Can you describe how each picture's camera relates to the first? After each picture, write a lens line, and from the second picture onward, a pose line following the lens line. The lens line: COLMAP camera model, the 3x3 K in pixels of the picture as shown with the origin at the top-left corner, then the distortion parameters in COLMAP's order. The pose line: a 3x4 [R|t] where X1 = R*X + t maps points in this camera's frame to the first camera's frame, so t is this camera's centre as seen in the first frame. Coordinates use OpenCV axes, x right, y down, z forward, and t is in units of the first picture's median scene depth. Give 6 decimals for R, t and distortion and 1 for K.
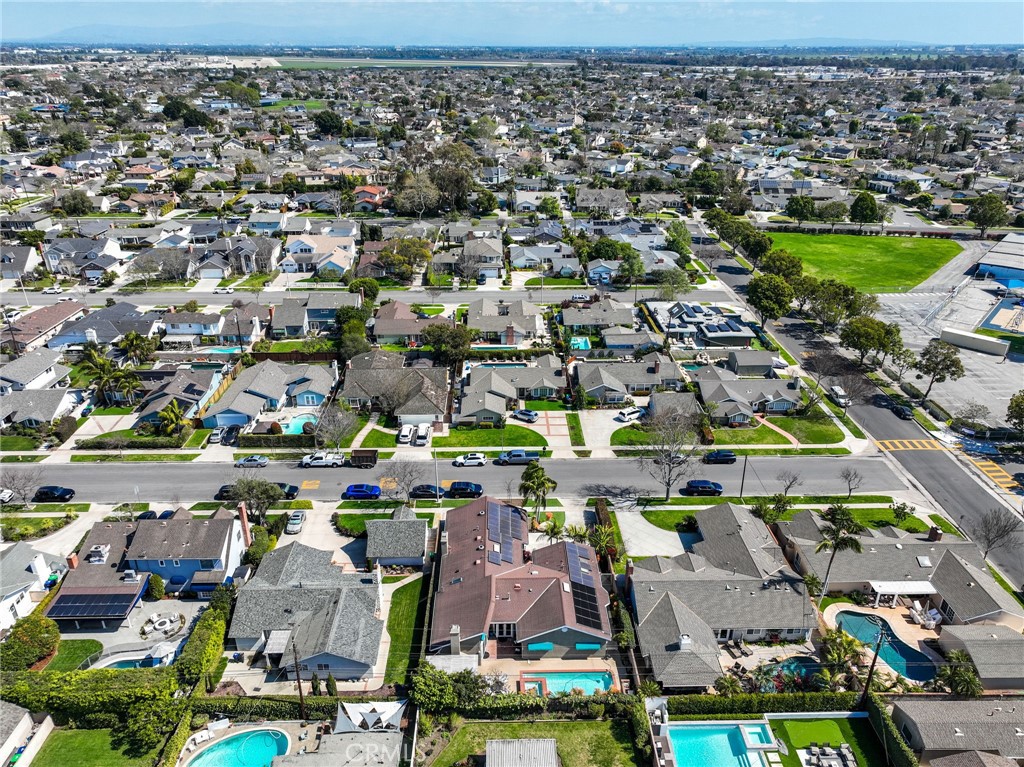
lens RADIAL K [[719.0, 0, 510.2], [0, 719.0, 381.8], [0, 0, 1]] dist [0.001743, 0.016785]
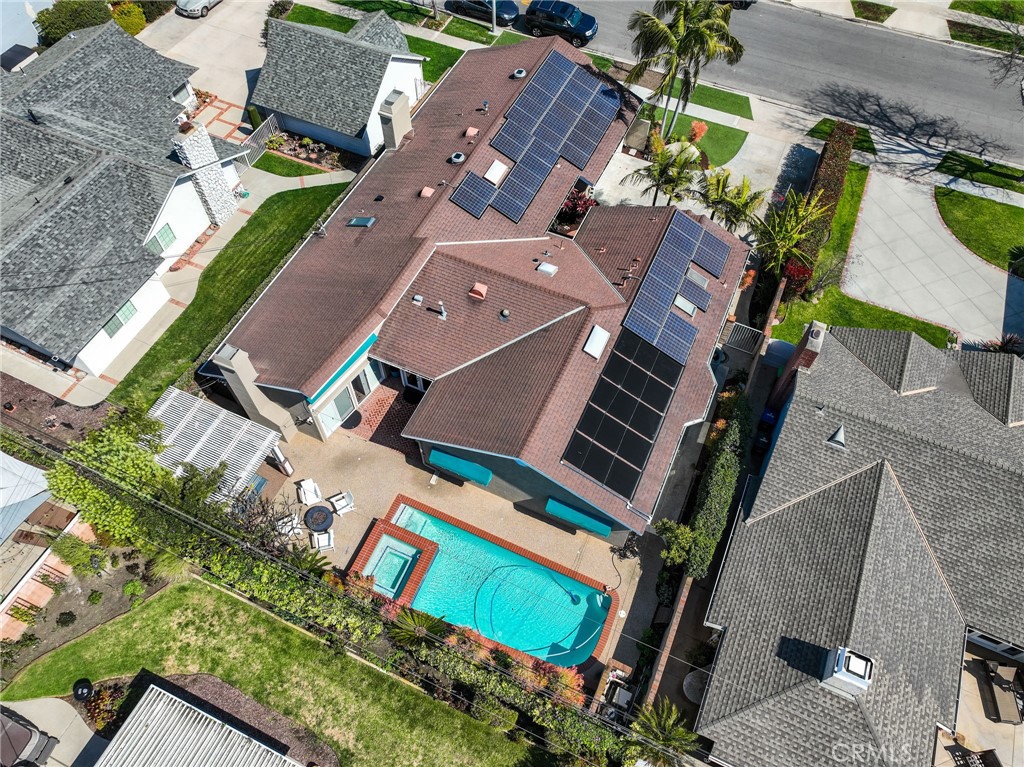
lens RADIAL K [[719.0, 0, 510.2], [0, 719.0, 381.8], [0, 0, 1]] dist [0.001743, 0.016785]
pose [[0.900927, 0.369590, -0.227450, 0.113980], [-0.188863, 0.805794, 0.561273, 0.100658], [0.390719, -0.462709, 0.795763, 0.622414]]
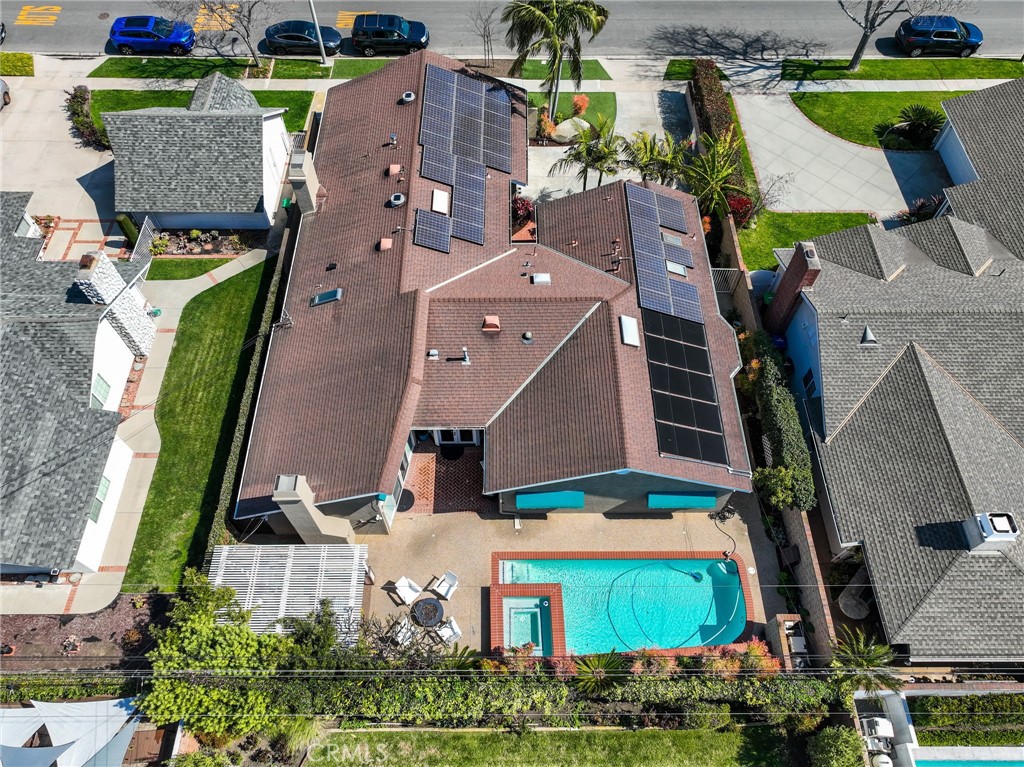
lens RADIAL K [[719.0, 0, 510.2], [0, 719.0, 381.8], [0, 0, 1]] dist [0.001743, 0.016785]
pose [[0.999871, 0.015688, -0.003442, 0.019147], [-0.011271, 0.838015, 0.545531, 0.103796], [0.011443, -0.545422, 0.838084, 0.619429]]
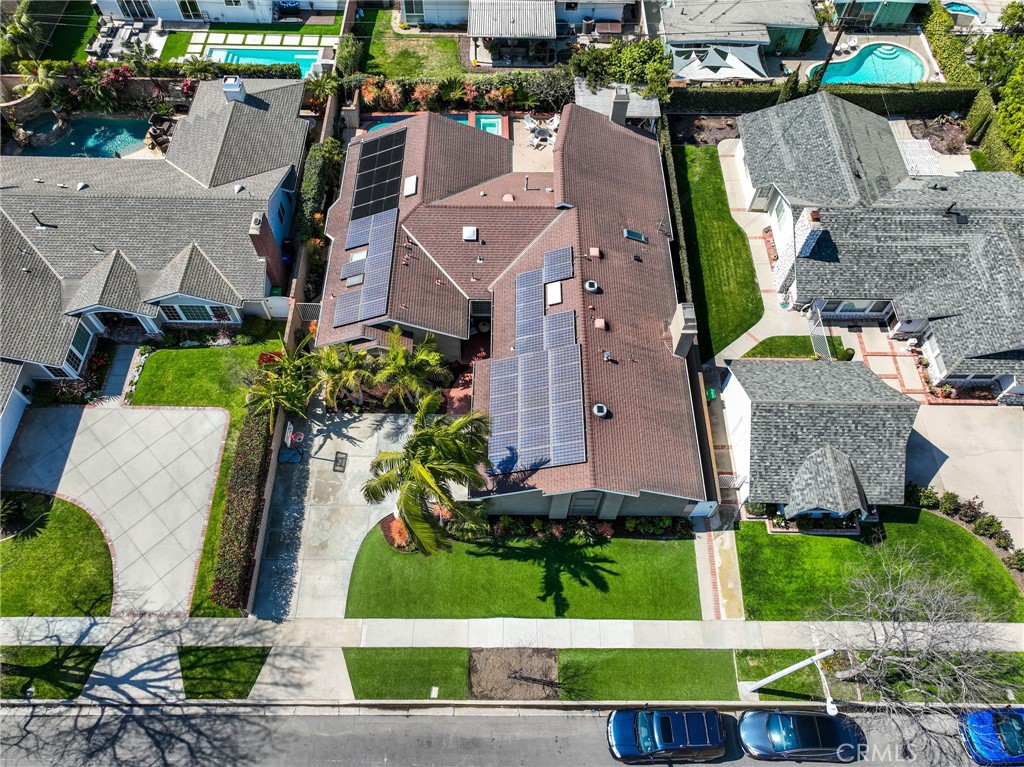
lens RADIAL K [[719.0, 0, 510.2], [0, 719.0, 381.8], [0, 0, 1]] dist [0.001743, 0.016785]
pose [[-0.999581, -0.028788, -0.003127, 0.006435], [-0.006025, 0.101138, 0.994854, -0.173069], [-0.028324, 0.994456, -0.101269, 1.059035]]
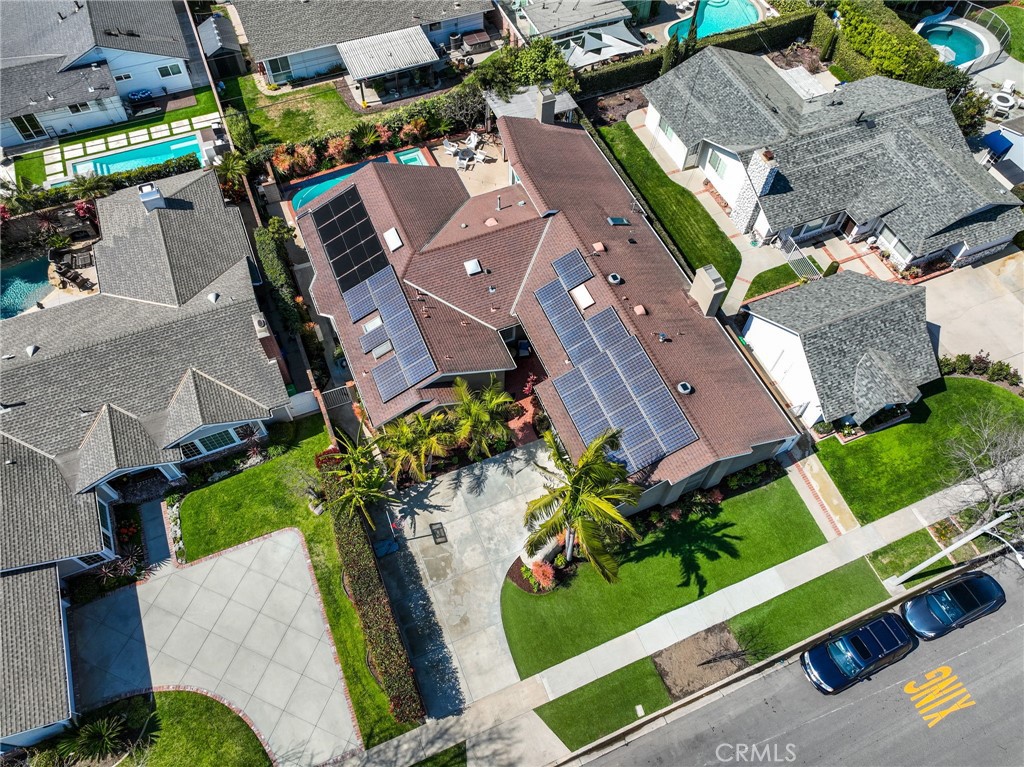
lens RADIAL K [[719.0, 0, 510.2], [0, 719.0, 381.8], [0, 0, 1]] dist [0.001743, 0.016785]
pose [[-0.928428, 0.305670, -0.211157, 0.121445], [-0.174105, 0.144109, 0.974125, -0.159770], [0.328191, 0.941168, -0.080576, 1.032701]]
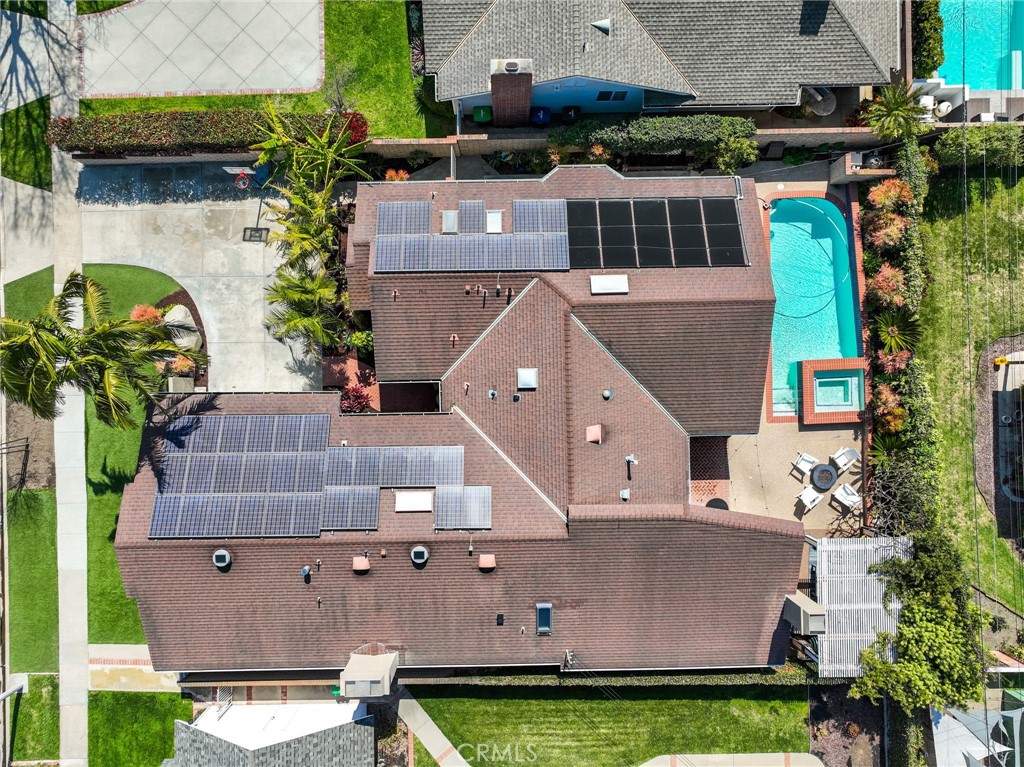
lens RADIAL K [[719.0, 0, 510.2], [0, 719.0, 381.8], [0, 0, 1]] dist [0.001743, 0.016785]
pose [[0.003931, -0.999986, -0.003499, 0.031599], [0.416444, -0.001544, 0.909160, -0.024615], [-0.909153, -0.005031, 0.416432, 0.810924]]
